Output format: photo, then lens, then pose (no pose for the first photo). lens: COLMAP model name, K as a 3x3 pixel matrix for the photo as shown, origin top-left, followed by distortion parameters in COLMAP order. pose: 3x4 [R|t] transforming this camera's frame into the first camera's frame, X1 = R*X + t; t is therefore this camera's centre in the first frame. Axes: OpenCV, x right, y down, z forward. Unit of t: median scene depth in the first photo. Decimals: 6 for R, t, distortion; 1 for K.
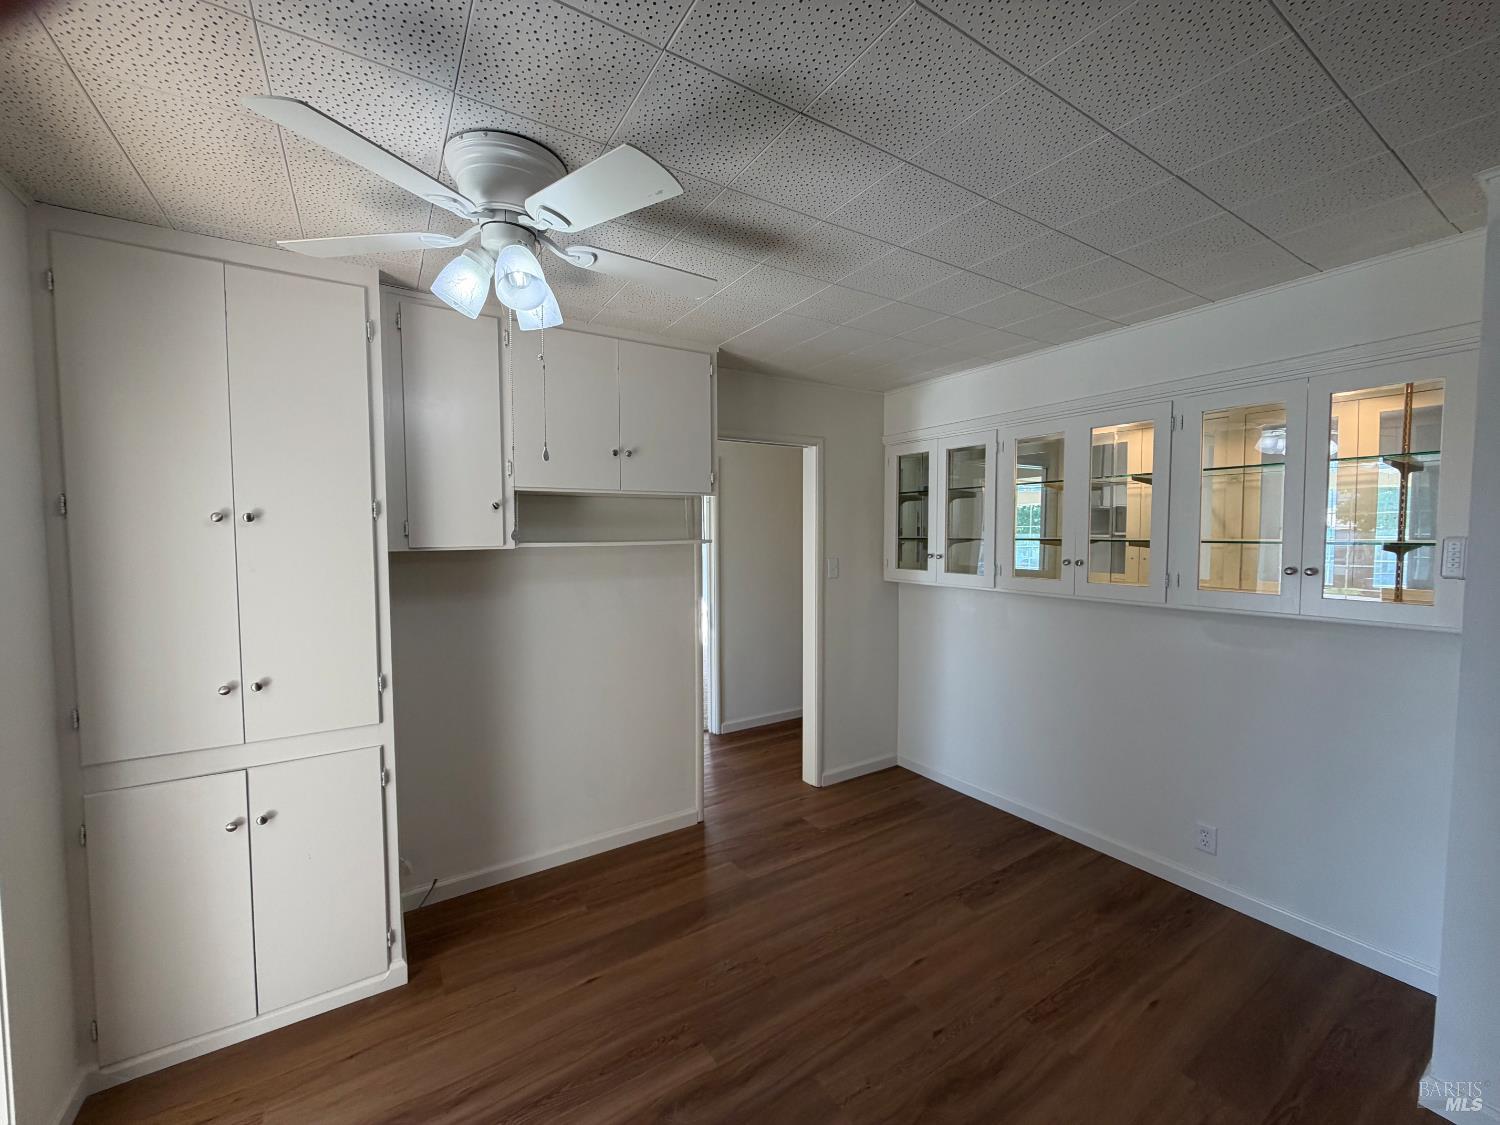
lens RADIAL K [[597.6, 0, 745.5], [0, 597.6, 561.5], [0, 0, 1]] dist [0.000700, -0.000438]
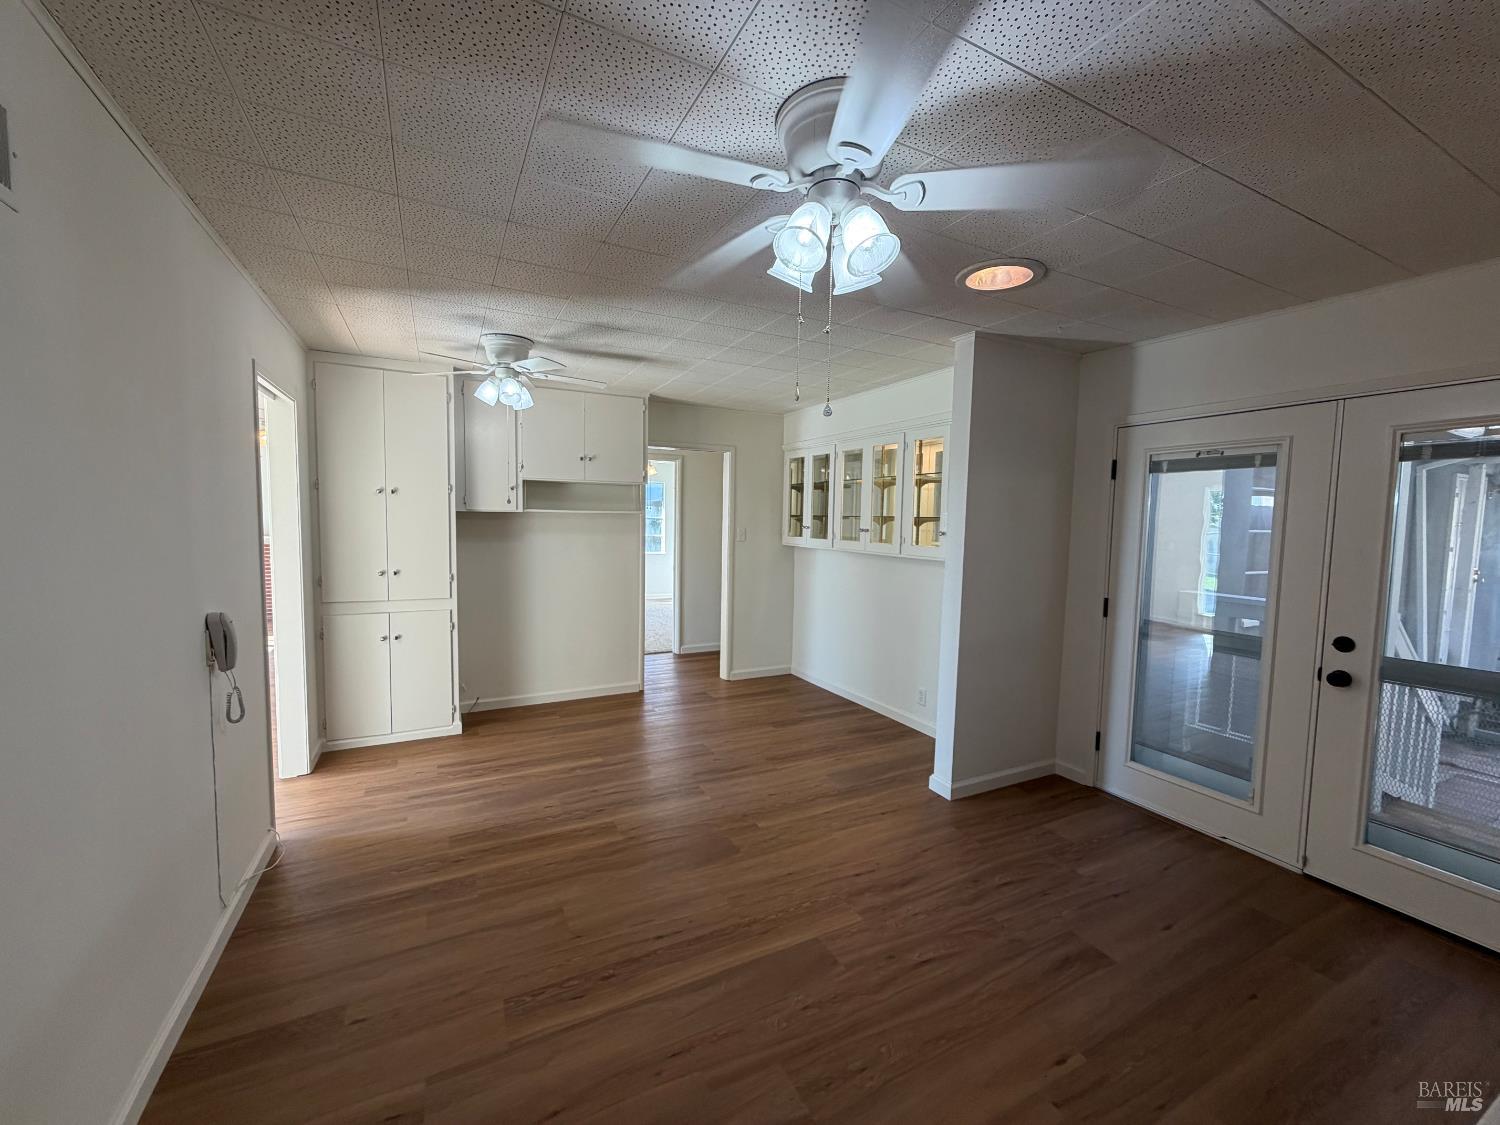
lens RADIAL K [[597.6, 0, 746.0], [0, 597.6, 558.8], [0, 0, 1]] dist [0.000700, -0.000438]
pose [[0.995576, 0.027986, -0.089697, 0.416094], [-0.026445, 0.999482, 0.018329, 0.063342], [0.090163, -0.015876, 0.995800, -0.682441]]
